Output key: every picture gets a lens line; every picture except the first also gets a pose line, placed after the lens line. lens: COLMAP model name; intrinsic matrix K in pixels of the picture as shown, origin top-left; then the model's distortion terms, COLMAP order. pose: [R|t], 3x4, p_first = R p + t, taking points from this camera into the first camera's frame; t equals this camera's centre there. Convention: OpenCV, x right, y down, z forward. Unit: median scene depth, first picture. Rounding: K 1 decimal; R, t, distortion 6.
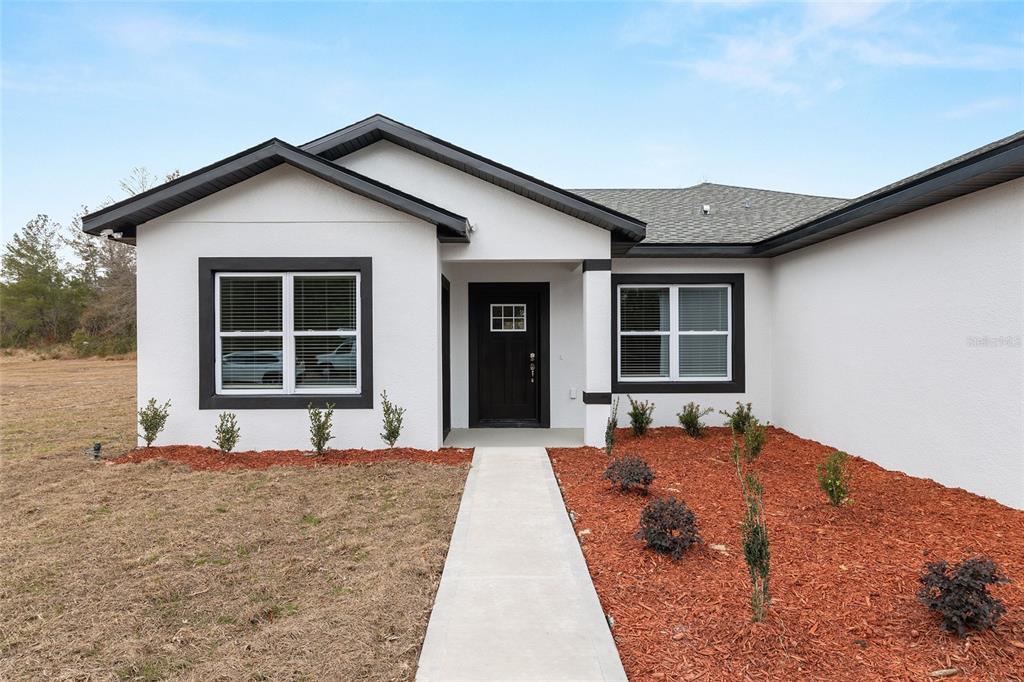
lens RADIAL K [[618.6, 0, 512.0], [0, 618.6, 341.0], [0, 0, 1]] dist [0.001166, 0.000719]
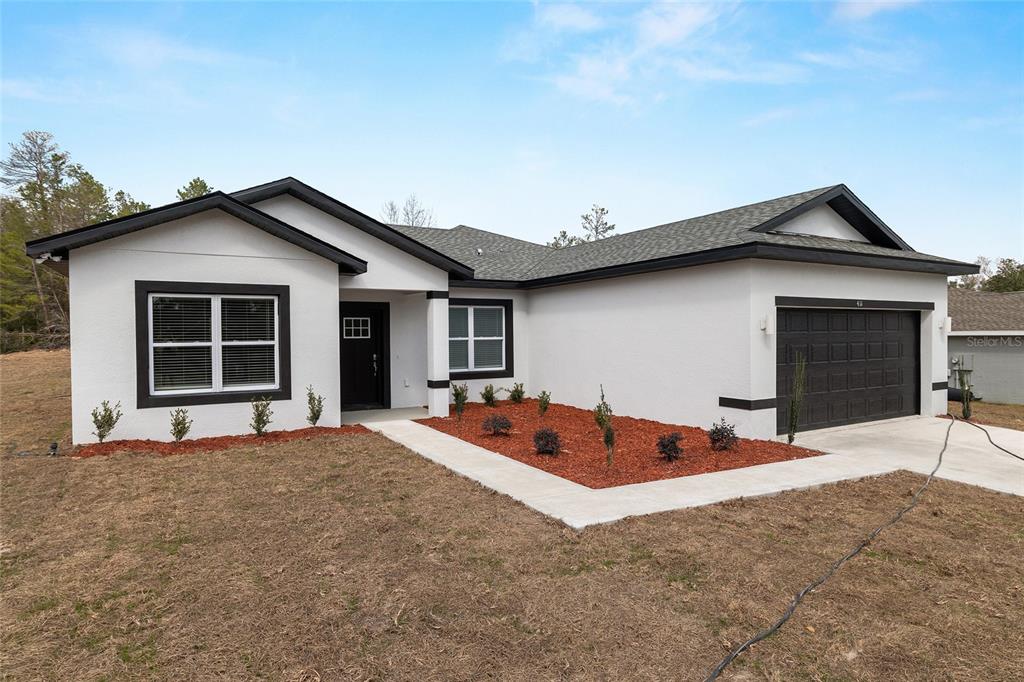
lens RADIAL K [[587.7, 0, 512.0], [0, 587.7, 341.0], [0, 0, 1]] dist [-0.001505, -0.000622]
pose [[0.867884, -0.009781, 0.496671, -0.432656], [0.005182, 0.999930, 0.010636, -0.026911], [-0.496740, -0.006657, 0.867874, -0.326851]]
